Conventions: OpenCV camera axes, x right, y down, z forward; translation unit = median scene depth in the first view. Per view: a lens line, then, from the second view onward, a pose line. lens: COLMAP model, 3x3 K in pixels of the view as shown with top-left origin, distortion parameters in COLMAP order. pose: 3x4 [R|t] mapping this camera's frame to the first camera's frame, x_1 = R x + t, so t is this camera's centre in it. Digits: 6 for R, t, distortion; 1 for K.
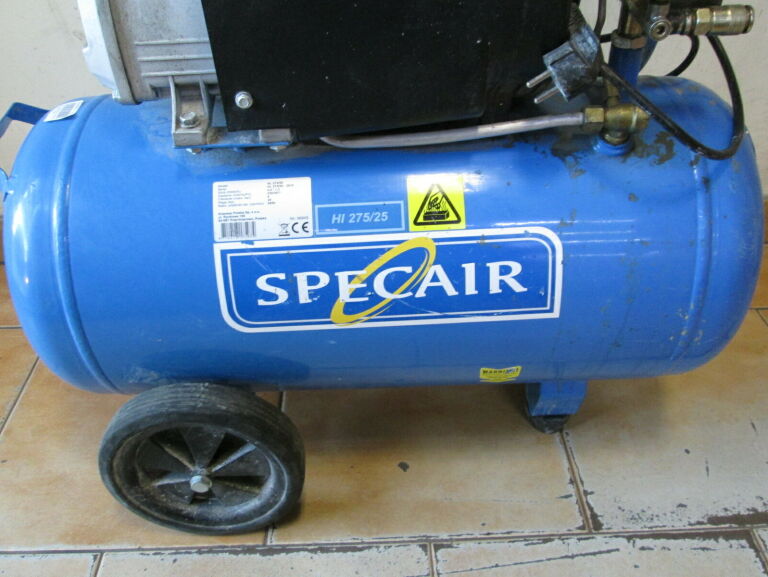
lens RADIAL K [[647.7, 0, 384.0], [0, 647.7, 288.5], [0, 0, 1]] dist [-0.041485, 0.022333]
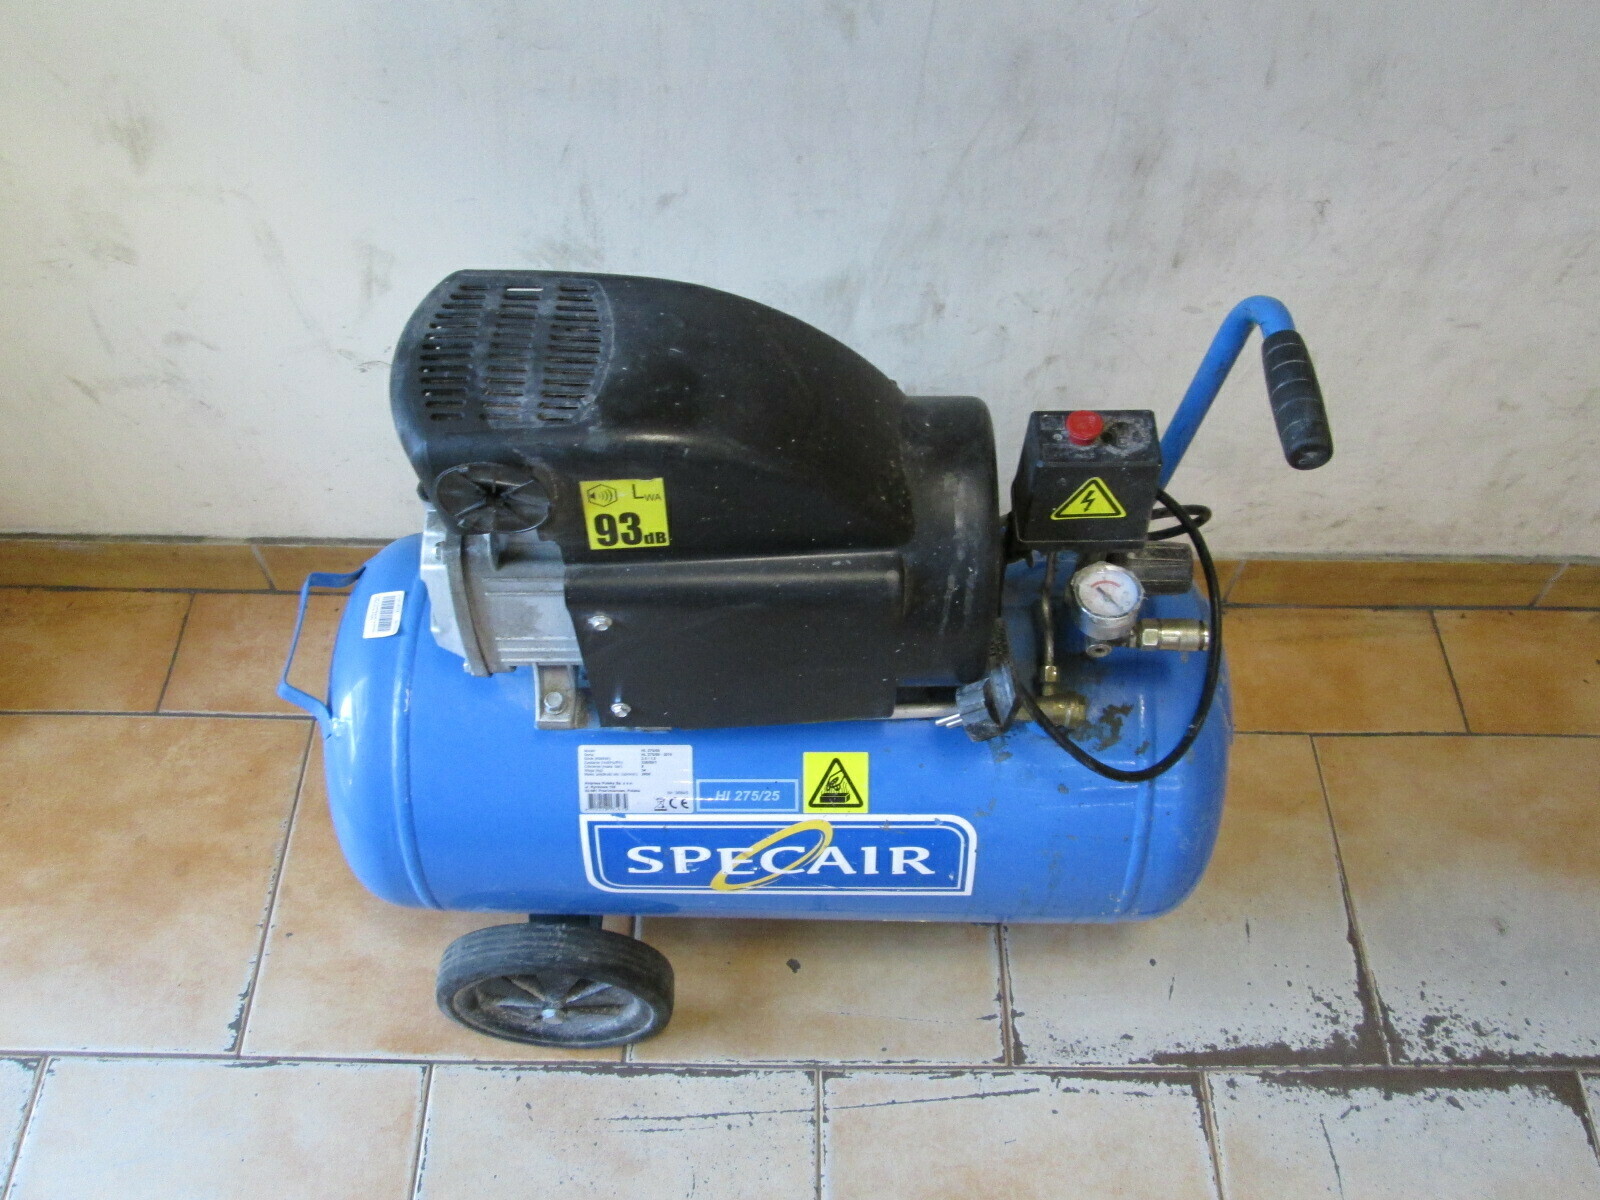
lens RADIAL K [[1349.4, 0, 800.0], [0, 1349.4, 600.0], [0, 0, 1]] dist [-0.041485, 0.022333]
pose [[0.998895, 0.046615, 0.006062, 0.008505], [-0.046514, 0.961521, 0.270764, -0.723264], [0.006793, -0.270747, 0.962627, -0.570921]]
